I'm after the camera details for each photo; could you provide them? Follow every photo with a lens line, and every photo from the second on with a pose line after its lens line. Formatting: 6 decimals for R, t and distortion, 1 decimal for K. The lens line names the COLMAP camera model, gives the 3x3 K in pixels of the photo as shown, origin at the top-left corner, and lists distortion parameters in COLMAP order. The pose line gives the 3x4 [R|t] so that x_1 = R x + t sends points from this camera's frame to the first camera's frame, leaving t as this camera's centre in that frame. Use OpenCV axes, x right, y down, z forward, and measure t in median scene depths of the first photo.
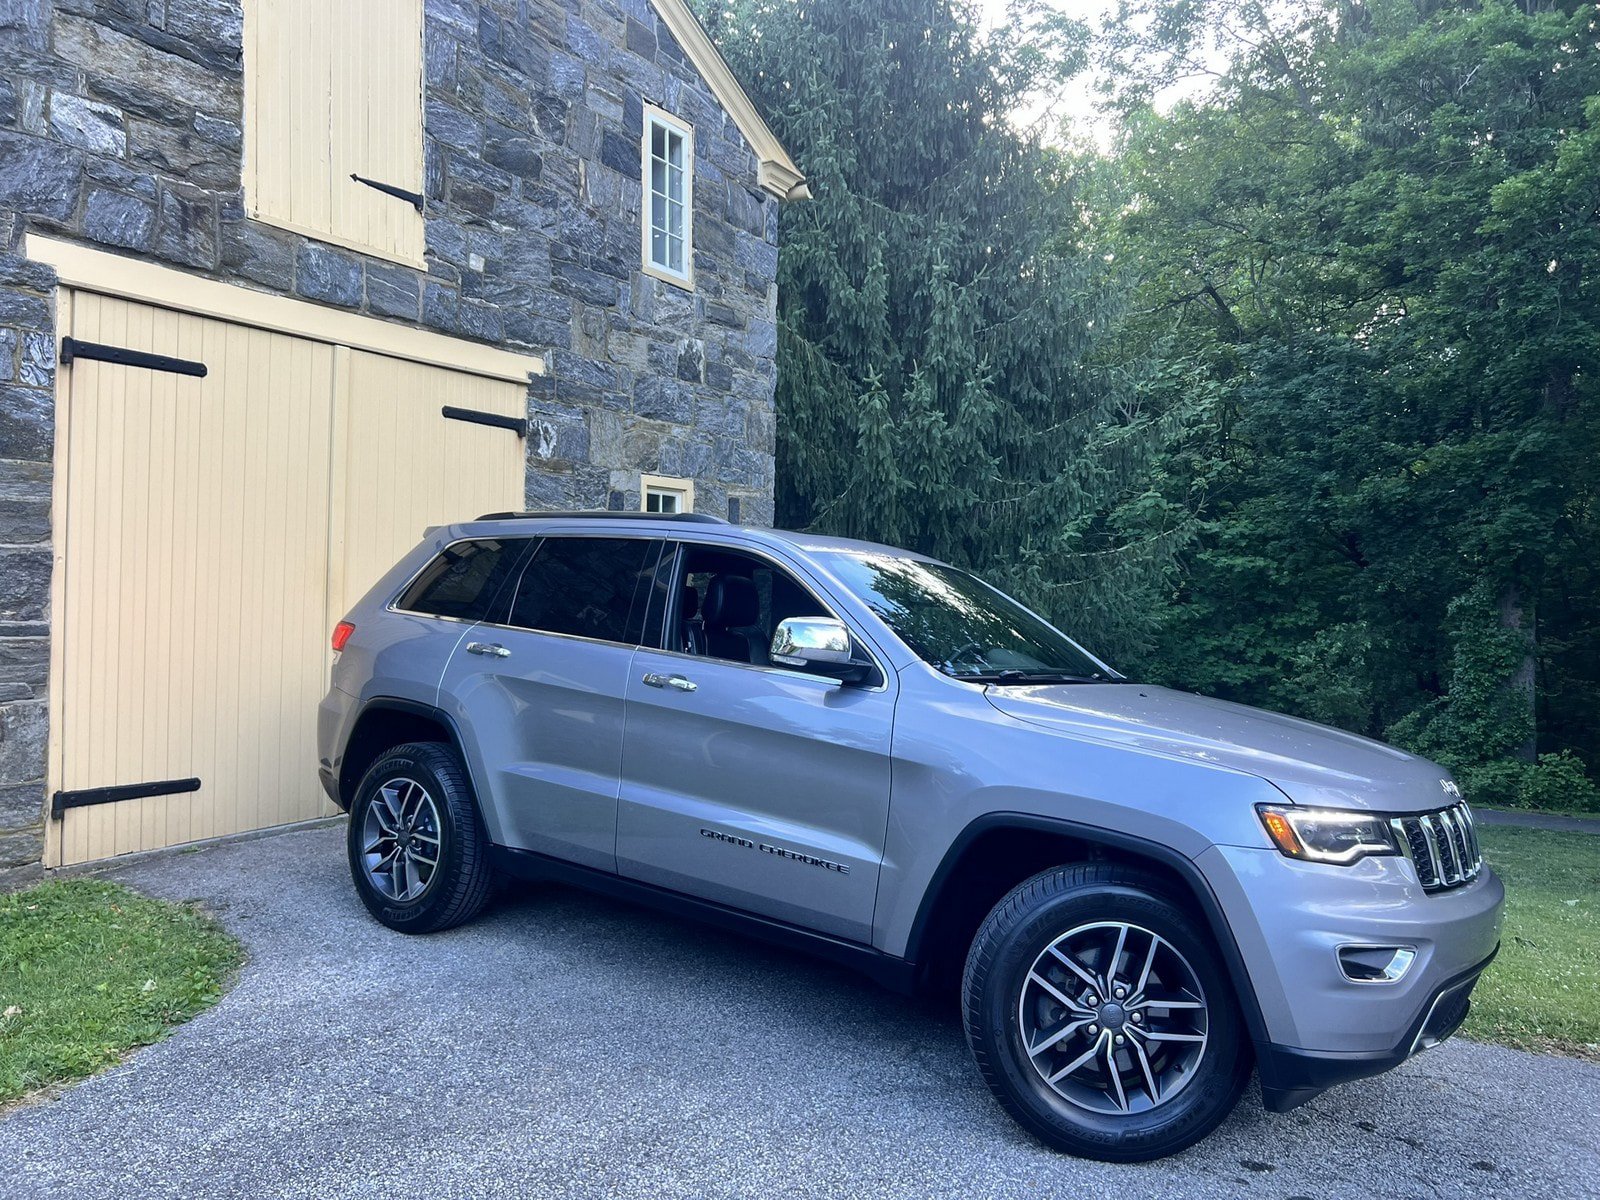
lens RADIAL K [[1171.2, 0, 784.3], [0, 1171.2, 602.3], [0, 0, 1]] dist [-0.000068, -0.003615]
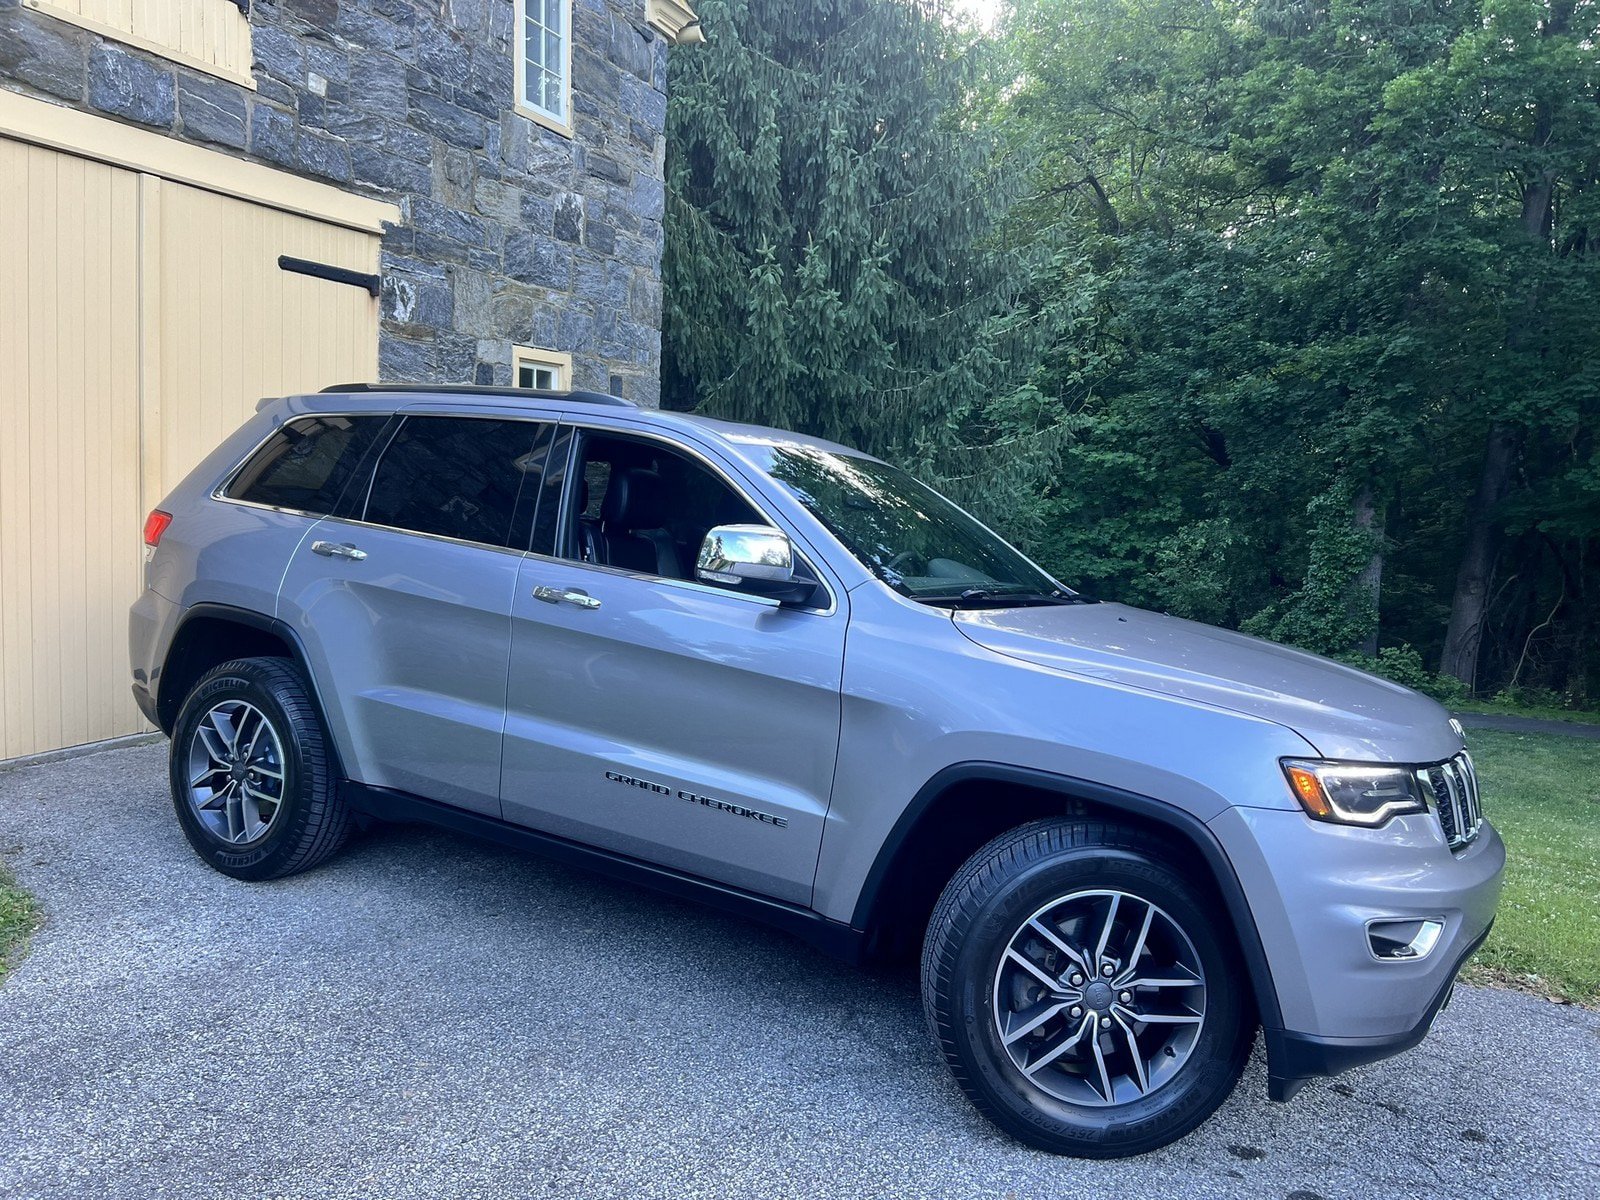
lens RADIAL K [[1171.2, 0, 797.2], [0, 1171.2, 602.1], [0, 0, 1]] dist [-0.000068, -0.003615]
pose [[0.992038, 0.008757, 0.125637, -0.026992], [-0.021004, 0.995112, 0.096490, -0.007644], [-0.124178, -0.098360, 0.987373, 0.105964]]
